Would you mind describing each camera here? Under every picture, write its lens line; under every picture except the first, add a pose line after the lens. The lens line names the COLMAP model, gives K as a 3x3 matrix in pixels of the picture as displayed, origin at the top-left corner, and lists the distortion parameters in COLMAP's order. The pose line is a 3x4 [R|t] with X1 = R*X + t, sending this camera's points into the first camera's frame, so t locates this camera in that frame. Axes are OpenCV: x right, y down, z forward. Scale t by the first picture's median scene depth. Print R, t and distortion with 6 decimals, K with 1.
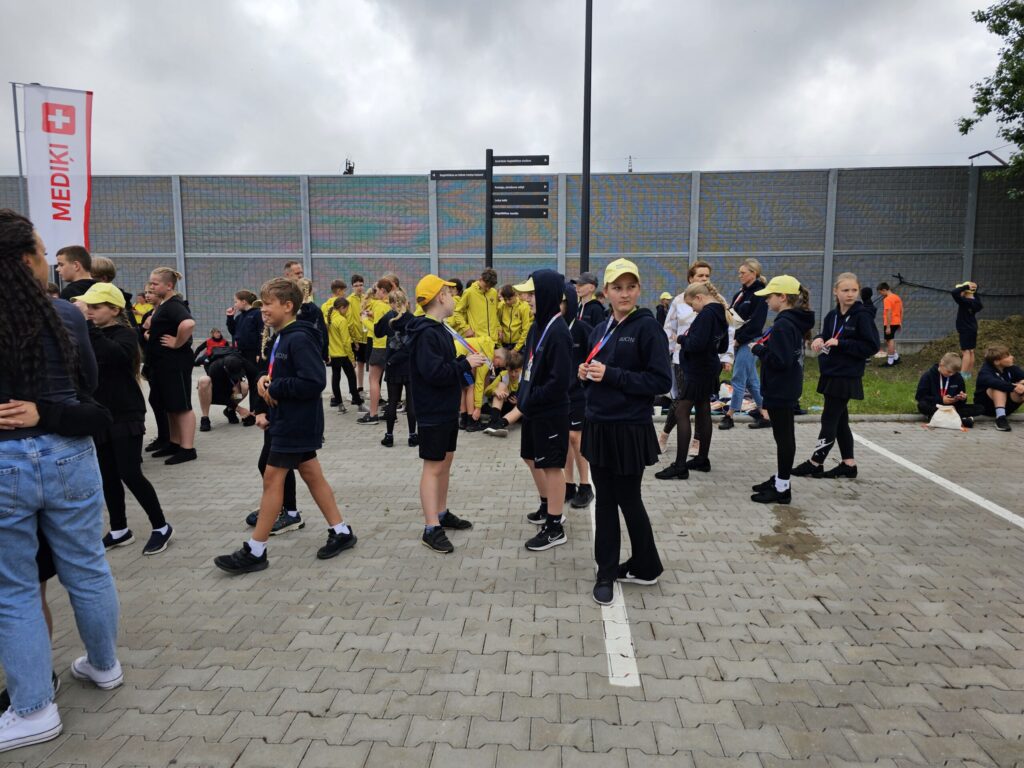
lens RADIAL K [[672.4, 0, 511.5], [0, 672.4, 378.5], [0, 0, 1]] dist [0.089289, -0.097286]
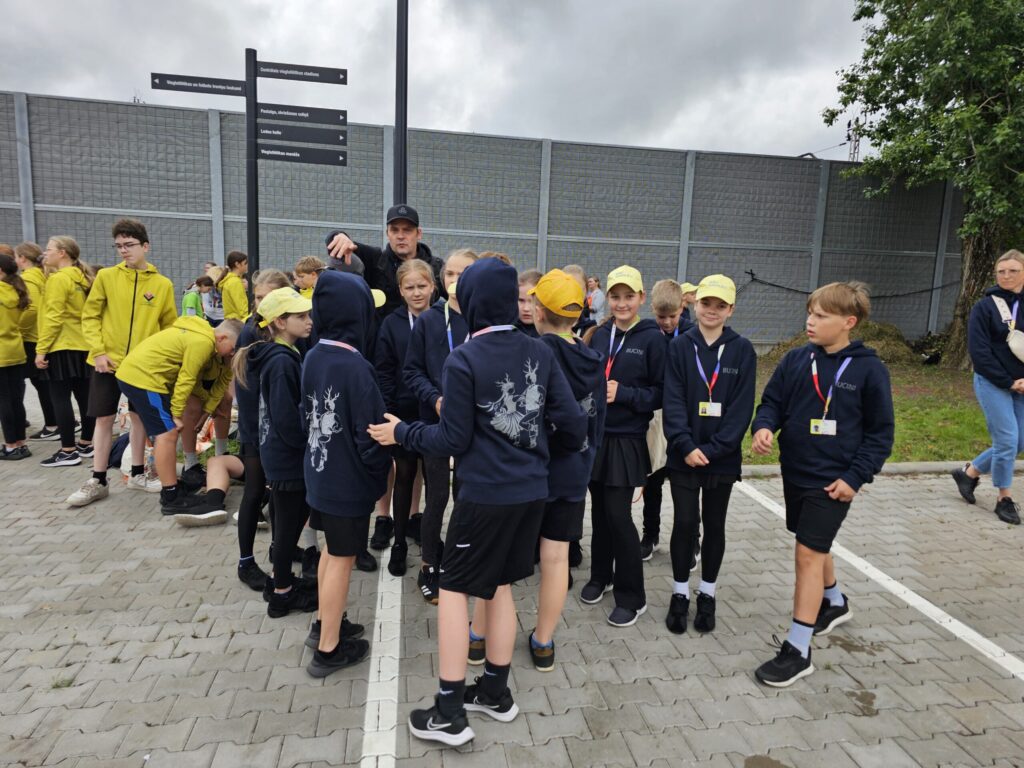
lens RADIAL K [[673.3, 0, 517.2], [0, 673.3, 379.0], [0, 0, 1]] dist [0.053782, -0.032907]
pose [[0.971168, 0.005546, 0.238333, 0.032328], [-0.013248, 0.999440, 0.030727, -0.027671], [-0.238029, -0.032998, 0.970697, 0.166085]]
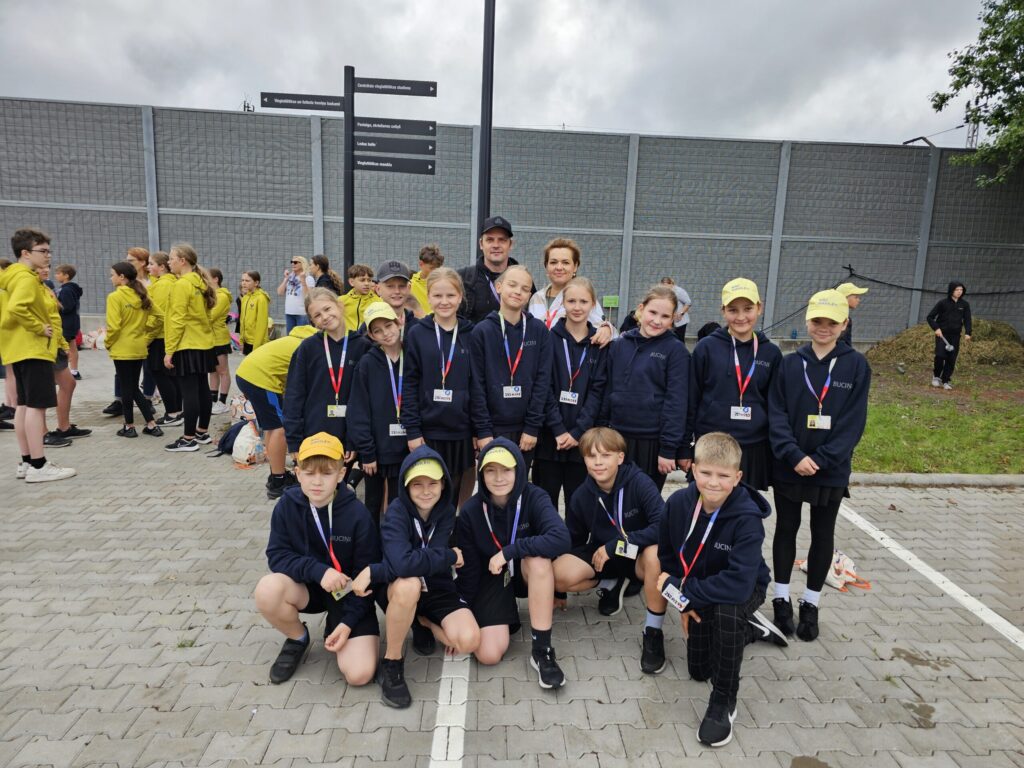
lens RADIAL K [[675.2, 0, 520.9], [0, 675.2, 382.6], [0, 0, 1]] dist [0.049748, -0.030647]
pose [[0.992730, 0.019432, 0.118782, 0.034592], [-0.025557, 0.998409, 0.050267, -0.032623], [-0.117616, -0.052937, 0.991647, 0.153634]]
